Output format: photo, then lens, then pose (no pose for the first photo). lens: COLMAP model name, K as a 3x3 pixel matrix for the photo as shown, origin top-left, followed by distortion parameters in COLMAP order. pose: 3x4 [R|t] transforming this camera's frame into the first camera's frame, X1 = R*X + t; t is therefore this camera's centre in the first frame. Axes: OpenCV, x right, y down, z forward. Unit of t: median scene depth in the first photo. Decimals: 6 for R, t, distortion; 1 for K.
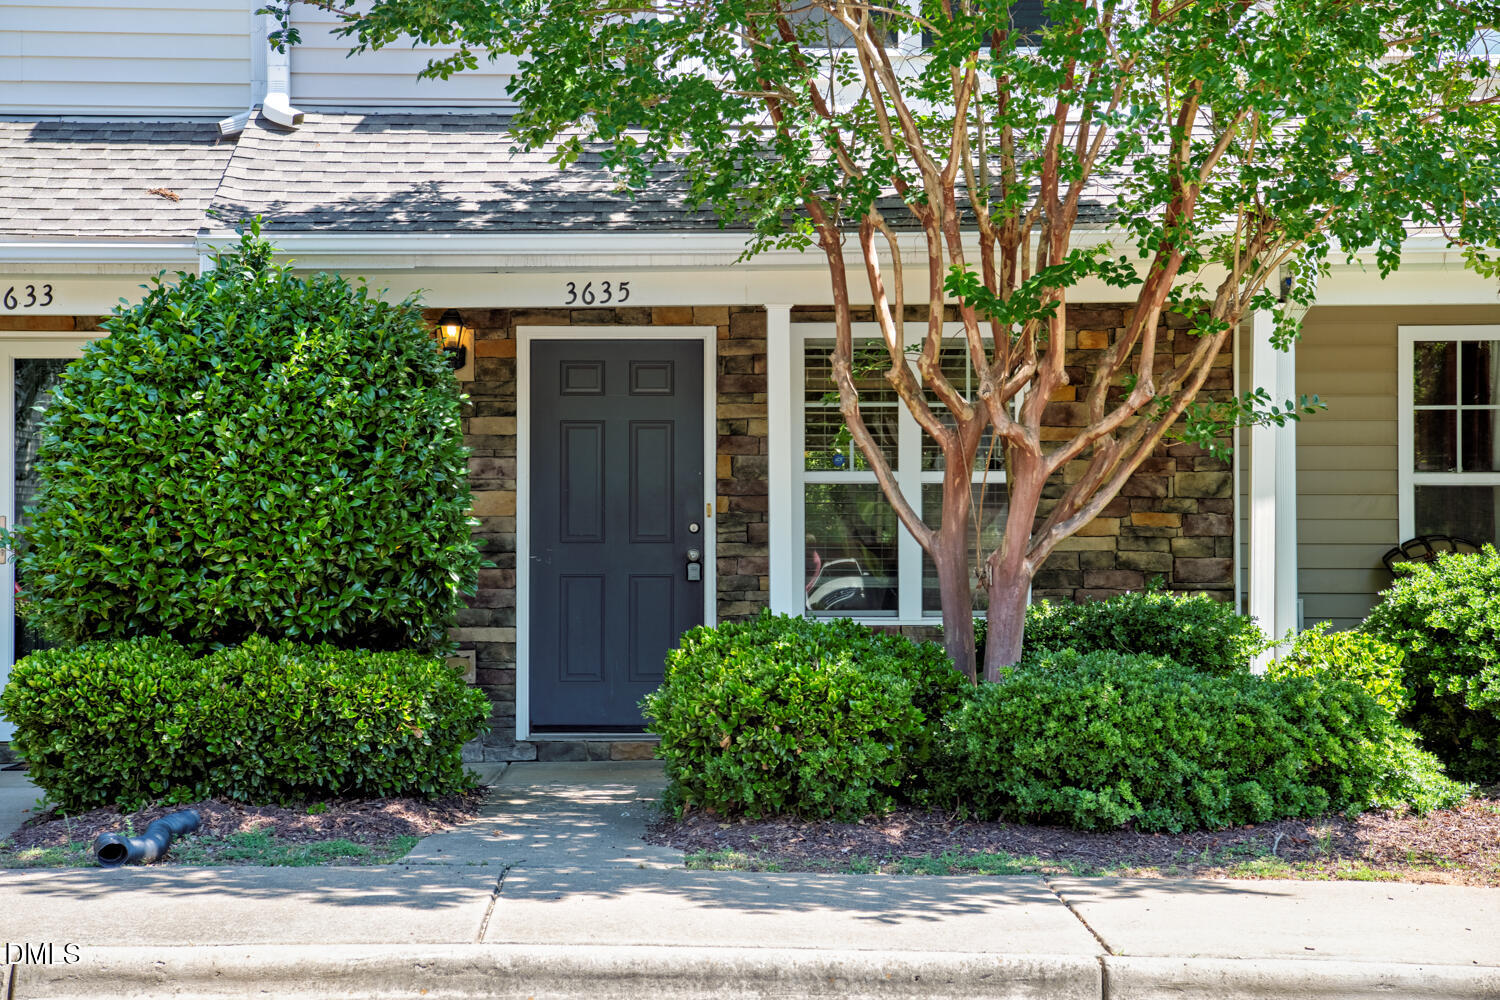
lens RADIAL K [[3030.4, 0, 750.0], [0, 3030.4, 500.0], [0, 0, 1]] dist [0.337144, 0.030789]
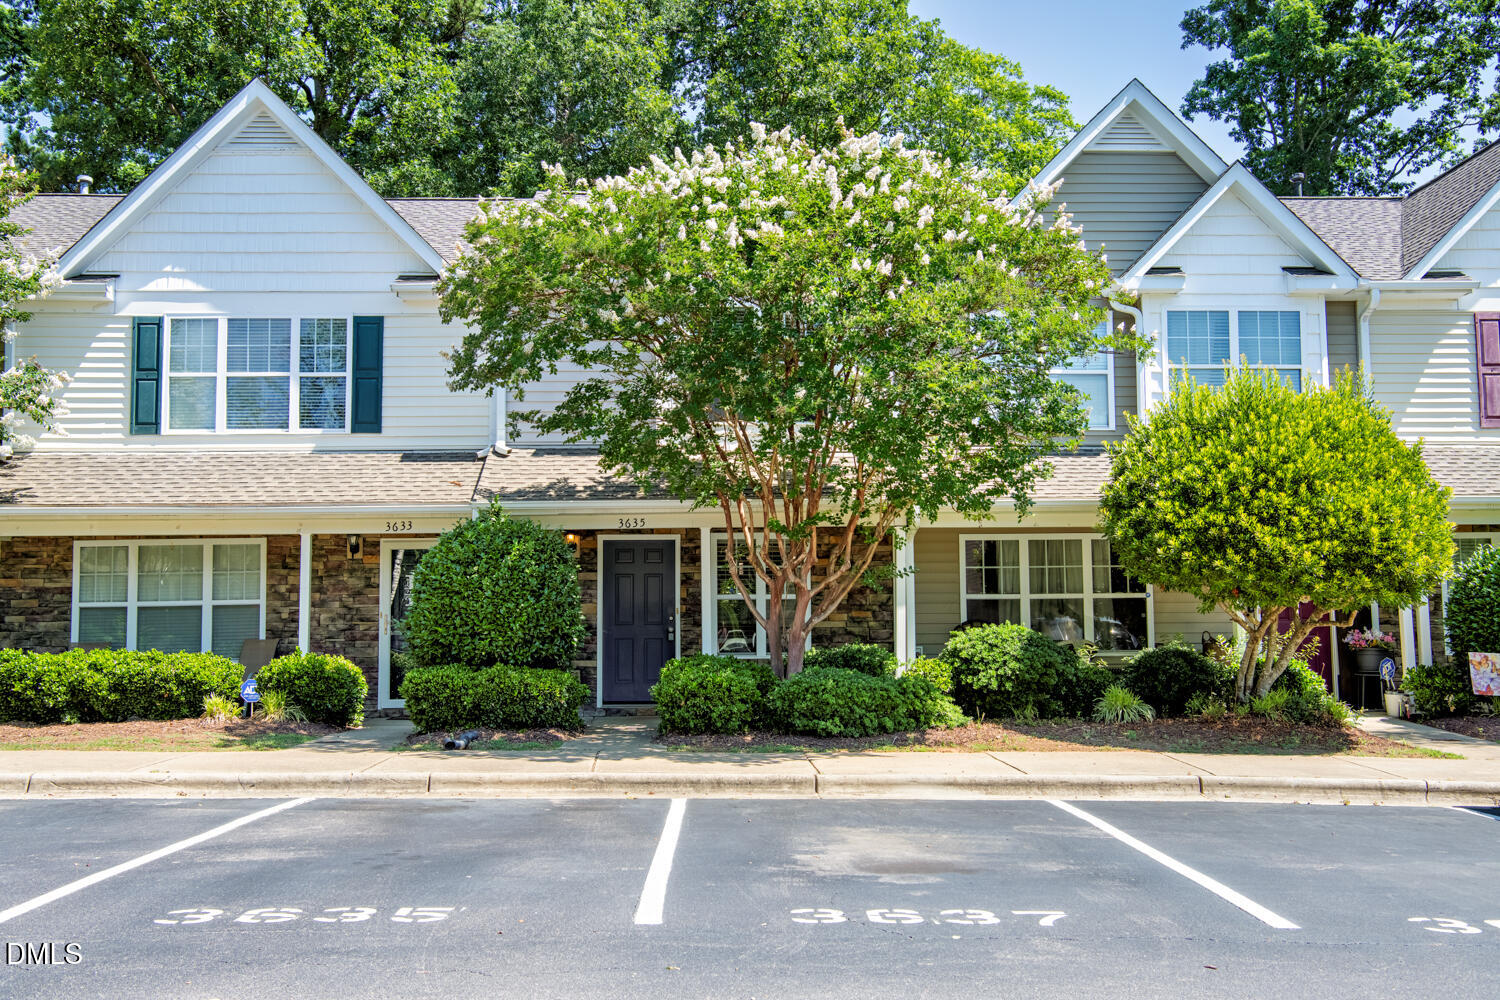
lens RADIAL K [[1544.9, 0, 749.5], [0, 1544.9, 476.8], [0, 0, 1]] dist [0.006389, 0.000470]
pose [[0.999527, -0.002116, 0.030694, 0.007653], [0.004519, 0.996910, -0.078428, -0.007785], [-0.030433, 0.078530, 0.996447, -0.280639]]
